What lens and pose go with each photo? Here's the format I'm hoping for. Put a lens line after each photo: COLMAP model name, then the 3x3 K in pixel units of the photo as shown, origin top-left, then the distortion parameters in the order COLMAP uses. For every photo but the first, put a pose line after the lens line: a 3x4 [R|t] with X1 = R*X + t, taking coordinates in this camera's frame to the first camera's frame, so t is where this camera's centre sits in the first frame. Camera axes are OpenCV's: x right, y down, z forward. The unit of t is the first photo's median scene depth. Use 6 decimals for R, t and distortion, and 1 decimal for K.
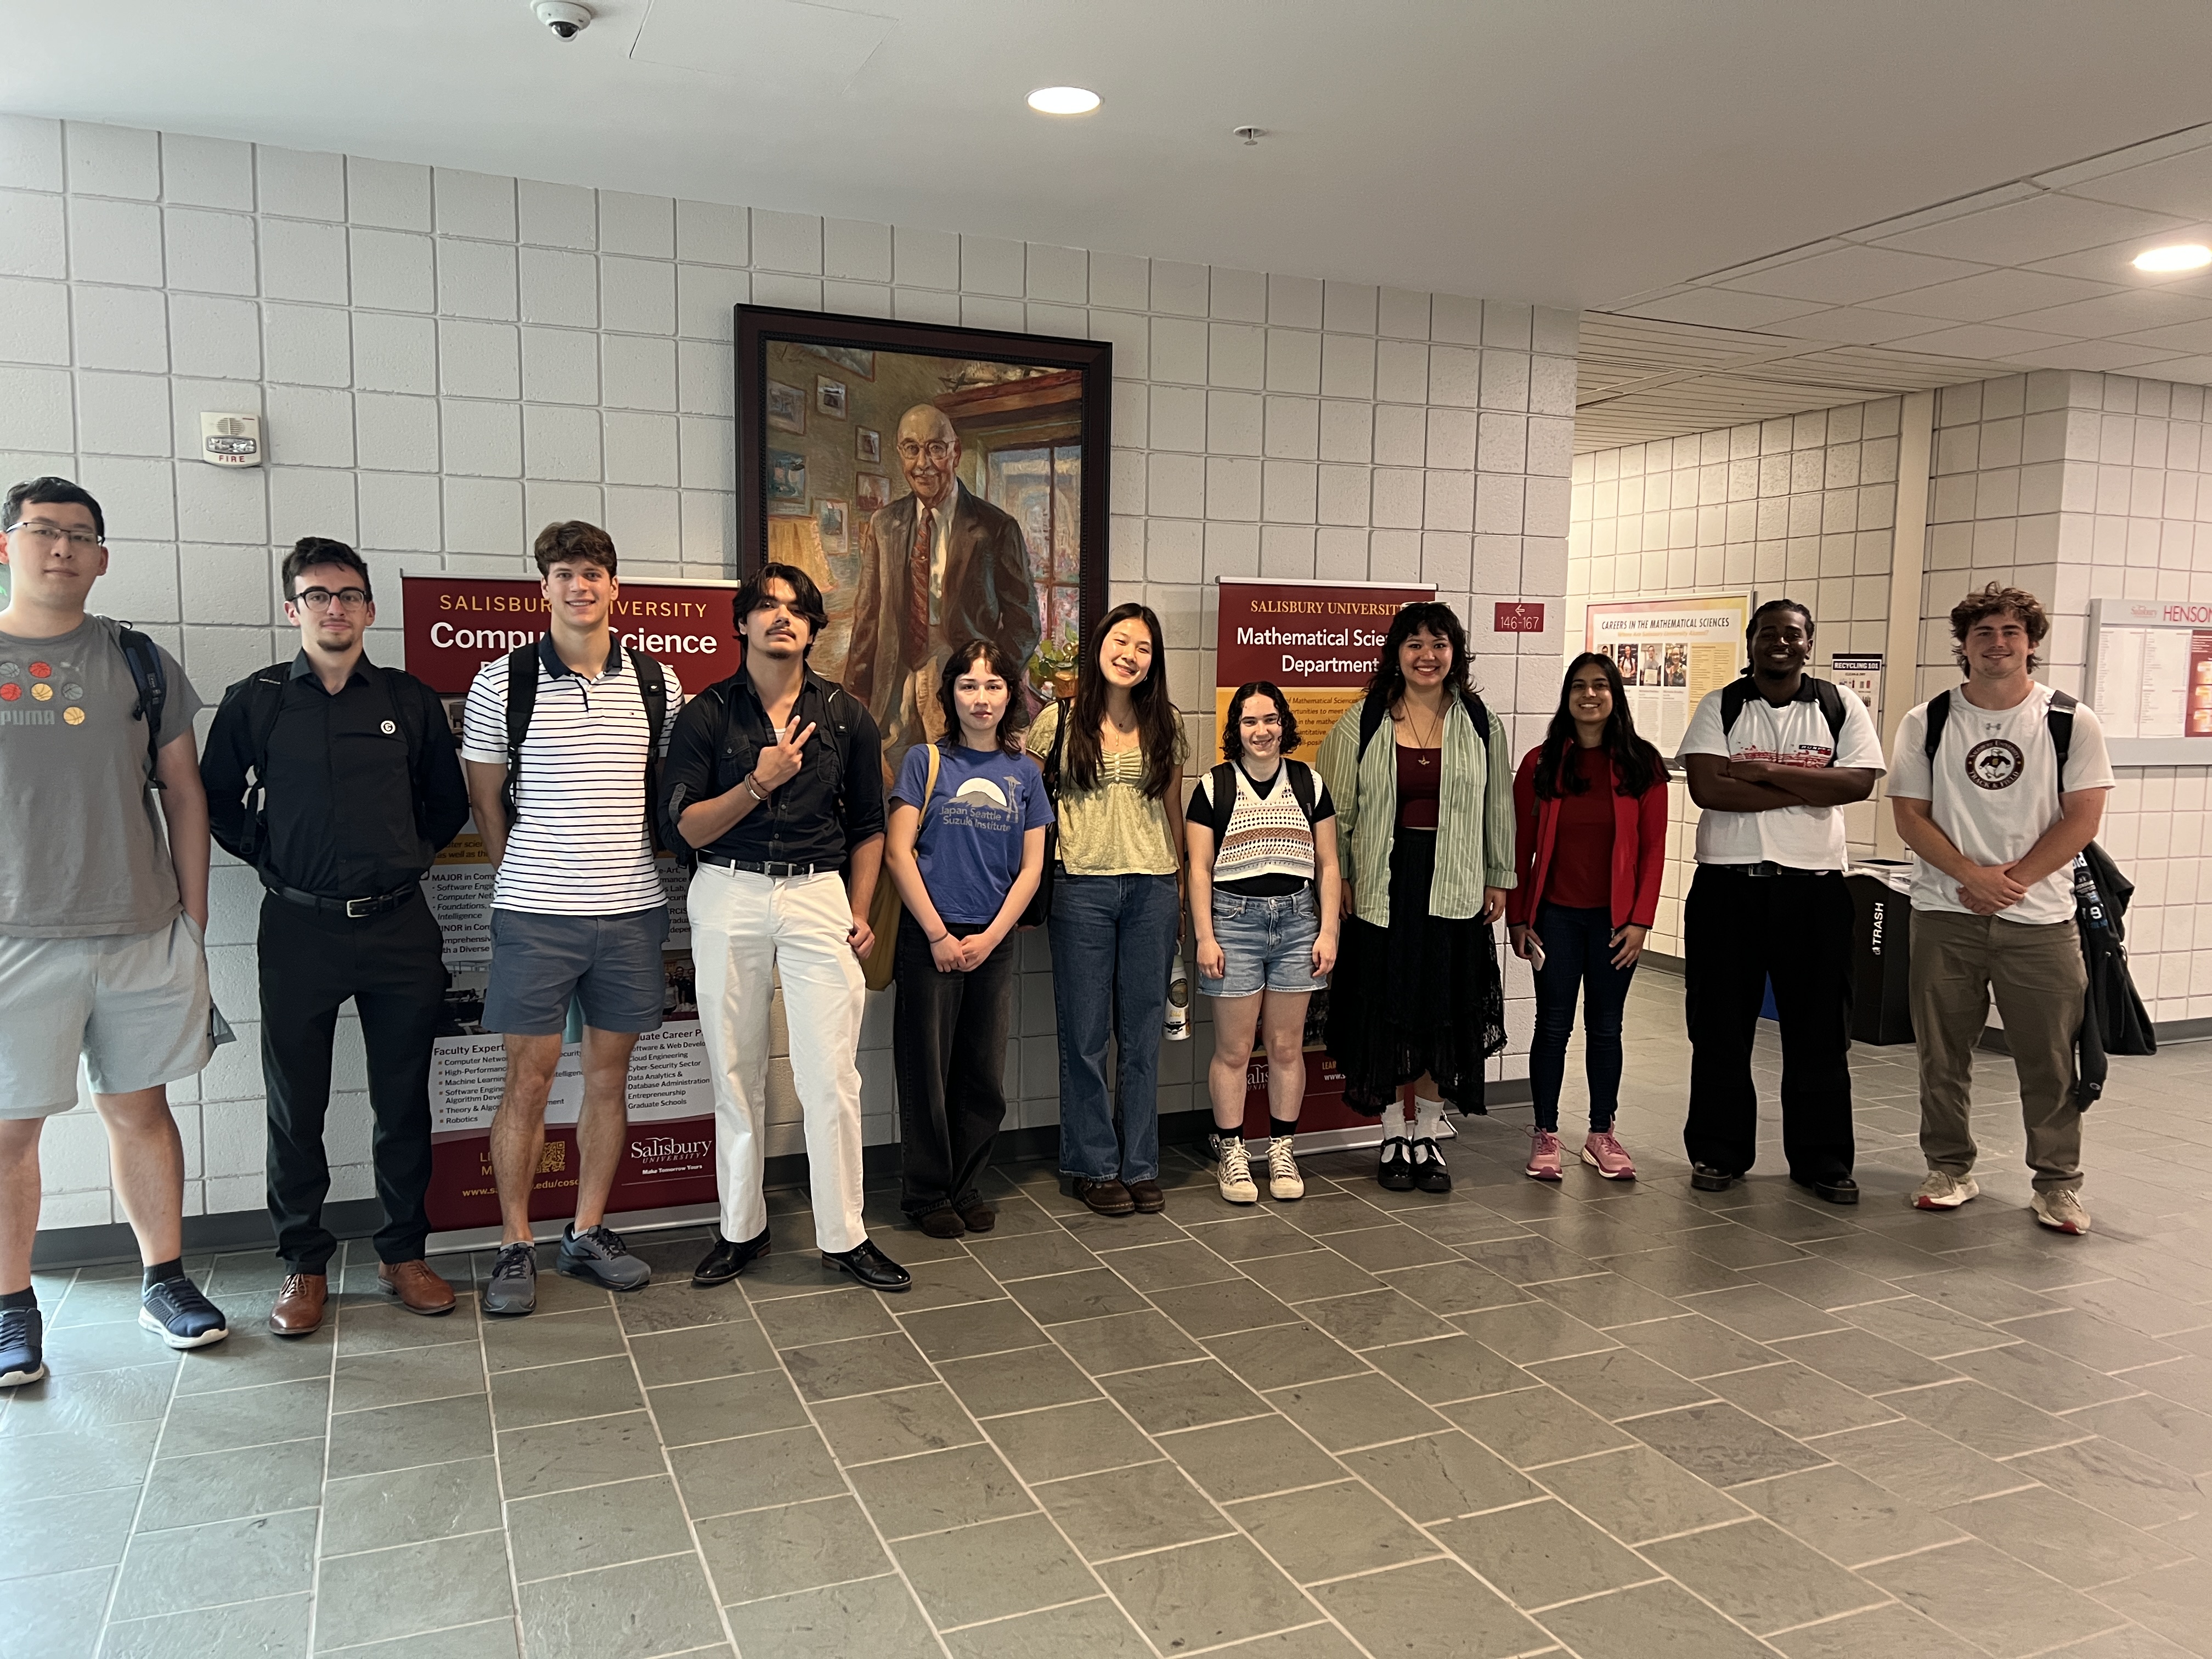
lens RADIAL K [[1741.2, 0, 1106.0], [0, 1741.2, 829.5], [0, 0, 1]] dist [0.042912, -0.062229]
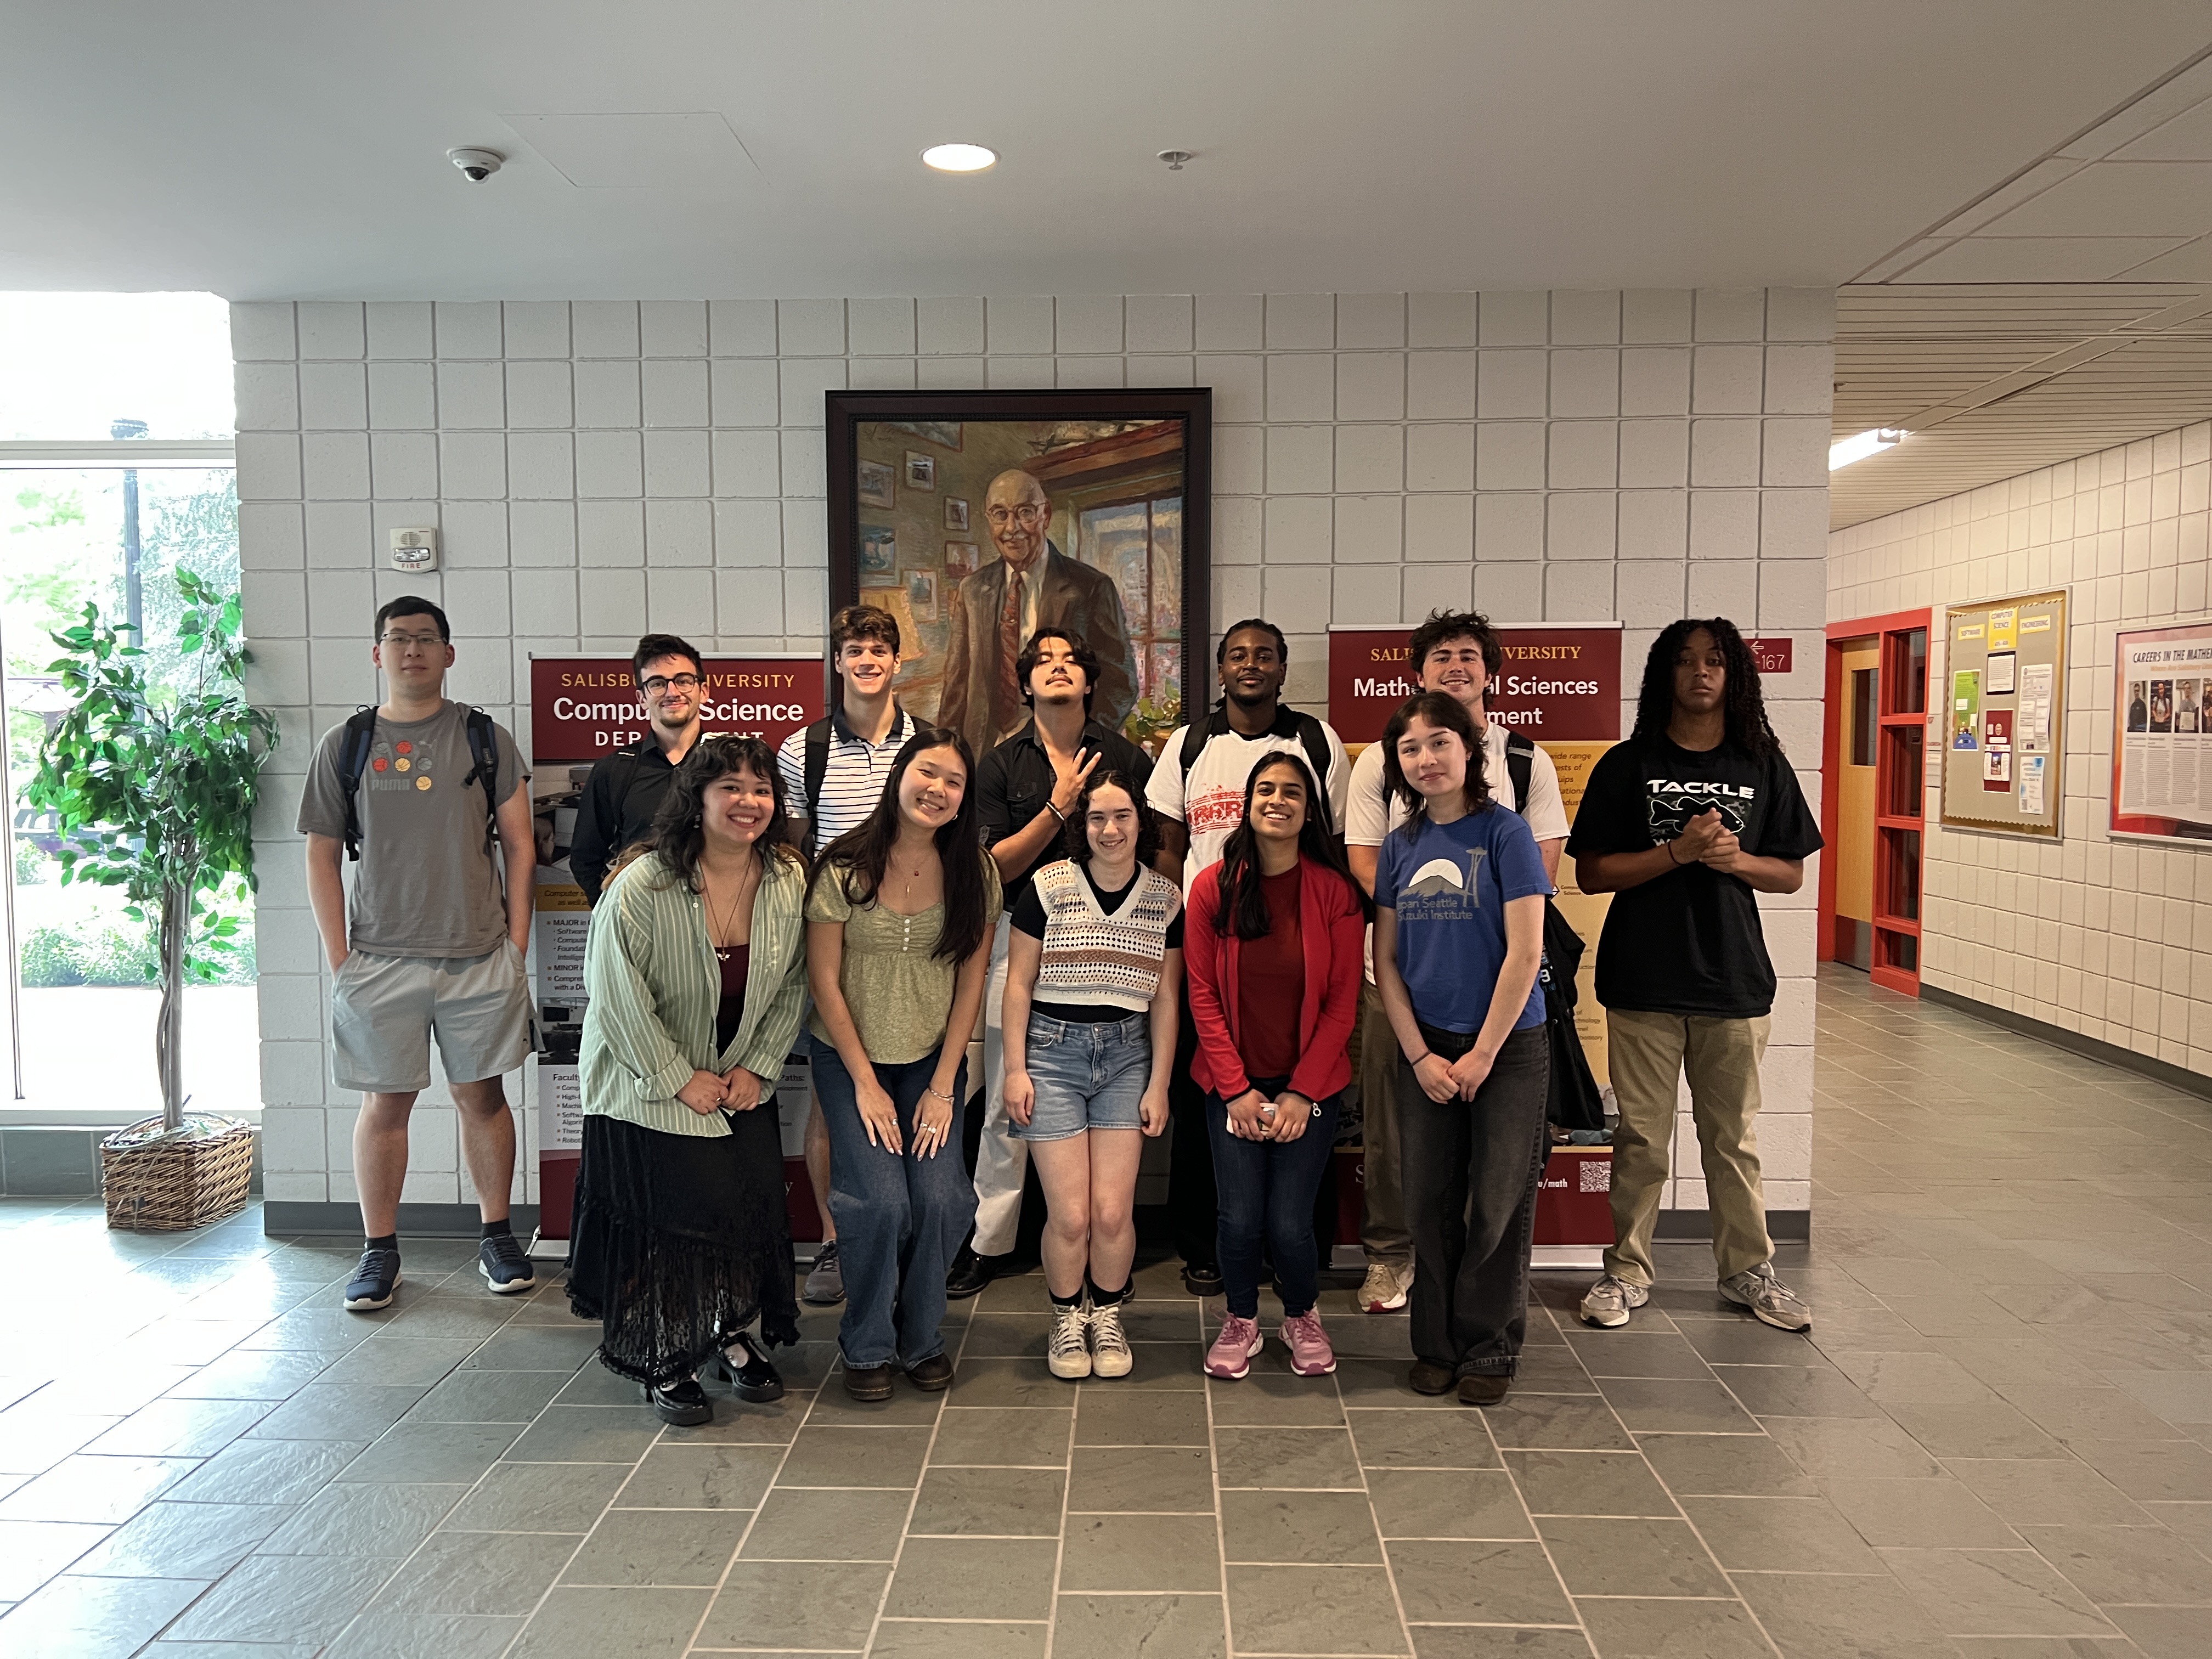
lens RADIAL K [[1704.0, 0, 1106.0], [0, 1704.0, 829.5], [0, 0, 1]] dist [0.108497, -0.195465]
pose [[0.894616, 0.006121, -0.446794, 0.386582], [-0.022013, 0.999296, -0.030387, -0.006117], [0.446293, 0.037020, 0.894121, 0.144440]]
